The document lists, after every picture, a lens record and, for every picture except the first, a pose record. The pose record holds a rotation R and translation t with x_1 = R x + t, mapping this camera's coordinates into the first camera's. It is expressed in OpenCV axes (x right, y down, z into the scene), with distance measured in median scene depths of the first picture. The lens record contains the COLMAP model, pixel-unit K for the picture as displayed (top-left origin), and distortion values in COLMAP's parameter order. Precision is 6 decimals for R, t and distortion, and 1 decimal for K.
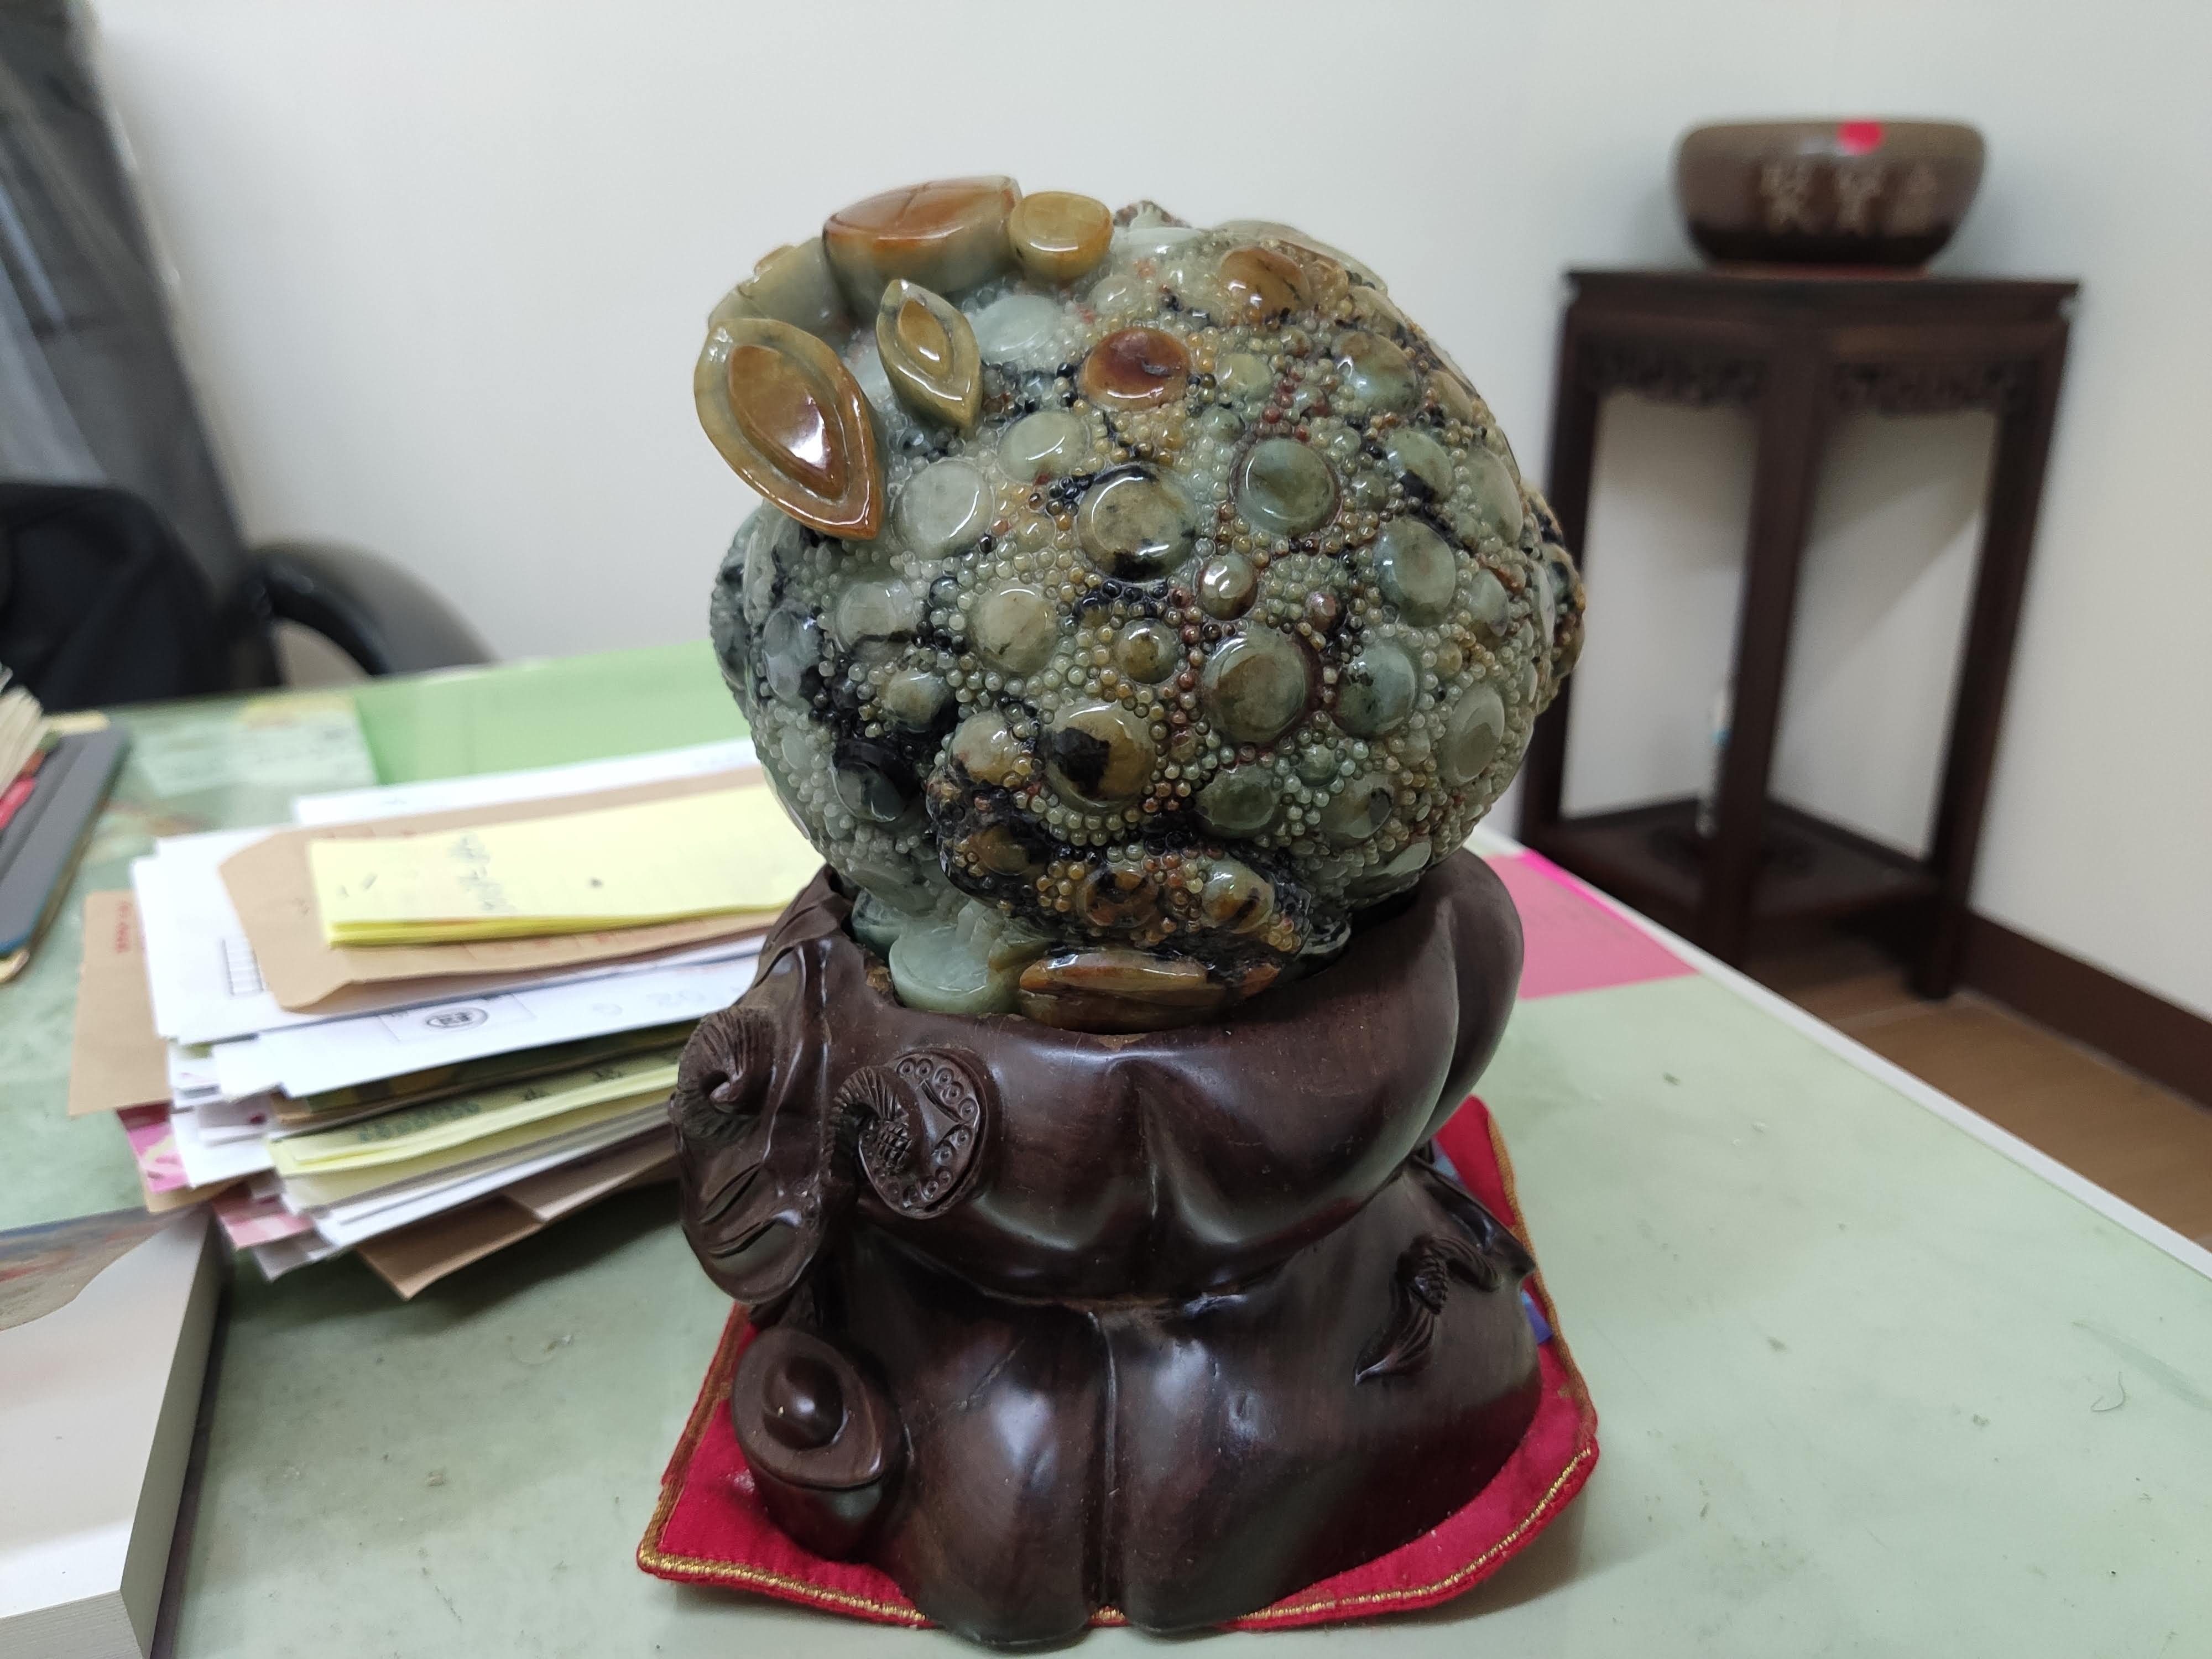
lens RADIAL K [[1590.8, 0, 1106.0], [0, 1590.8, 829.5], [0, 0, 1]] dist [0.001611, 0.001045]
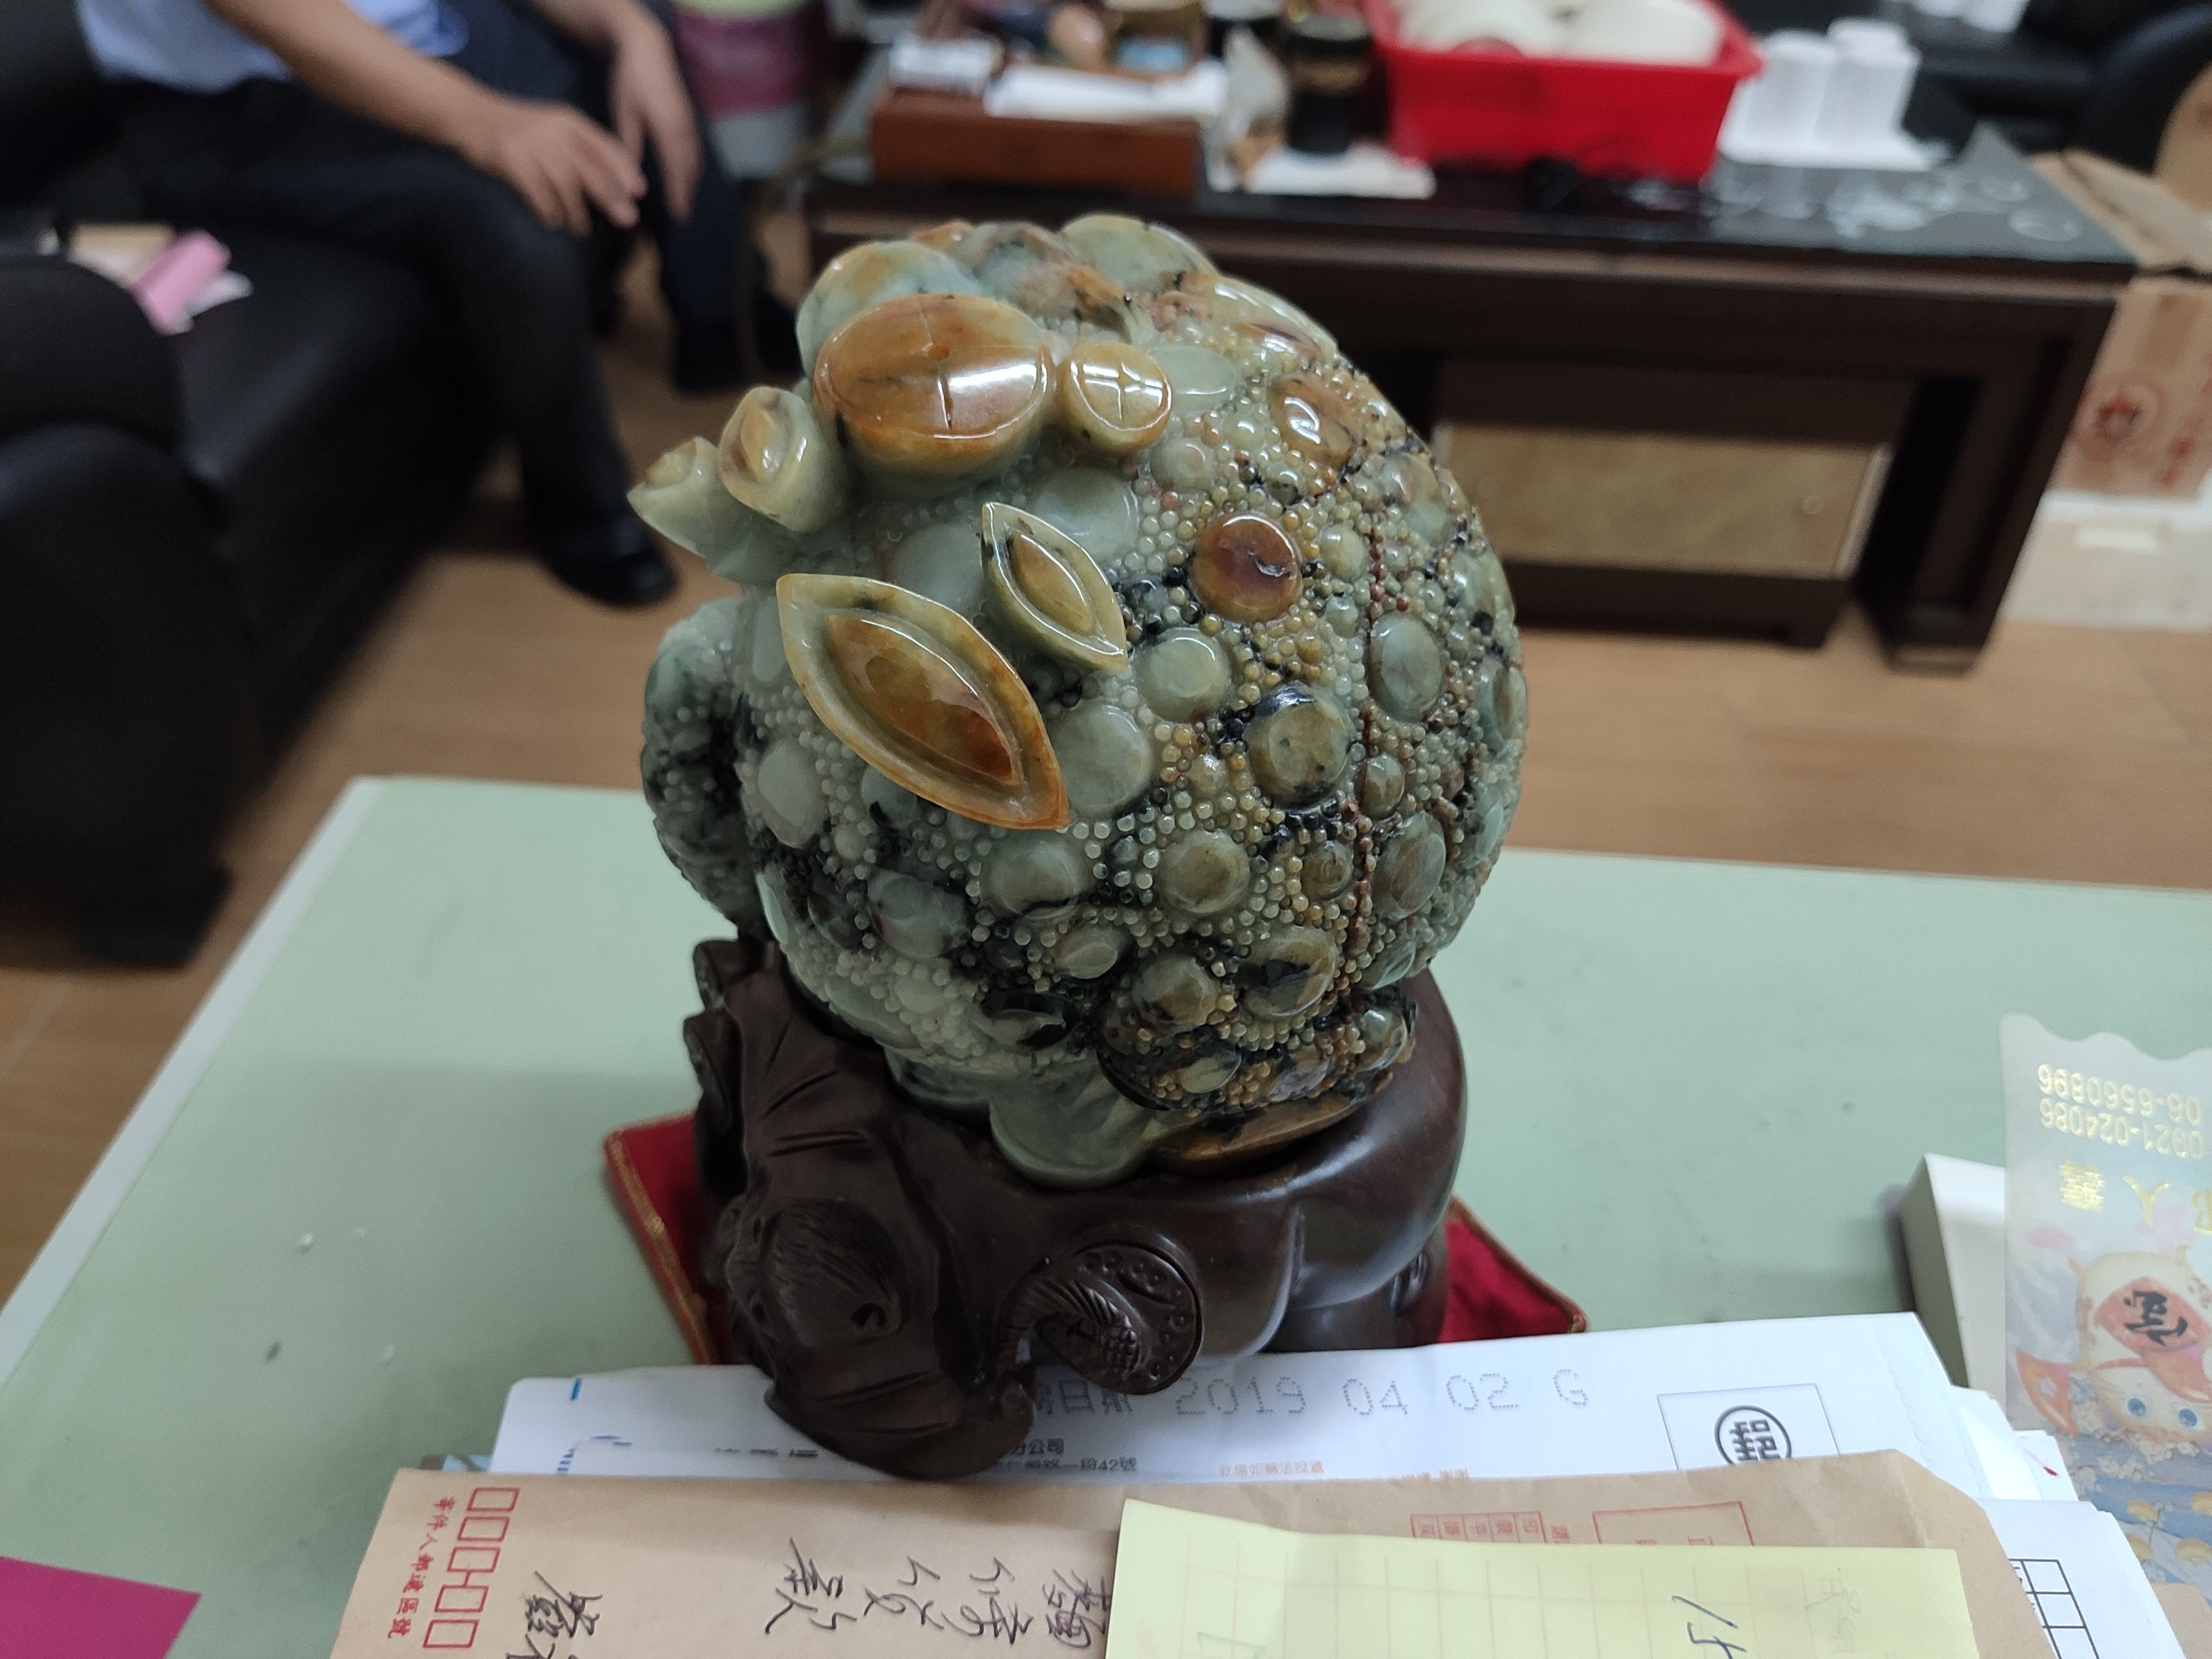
lens RADIAL K [[1590.8, 0, 1106.0], [0, 1590.8, 829.5], [0, 0, 1]] dist [0.001611, 0.001045]
pose [[0.905316, -0.230491, 0.356760, -0.448413], [0.136815, 0.953430, 0.268798, -0.419595], [-0.402101, -0.194537, 0.894690, 0.158094]]
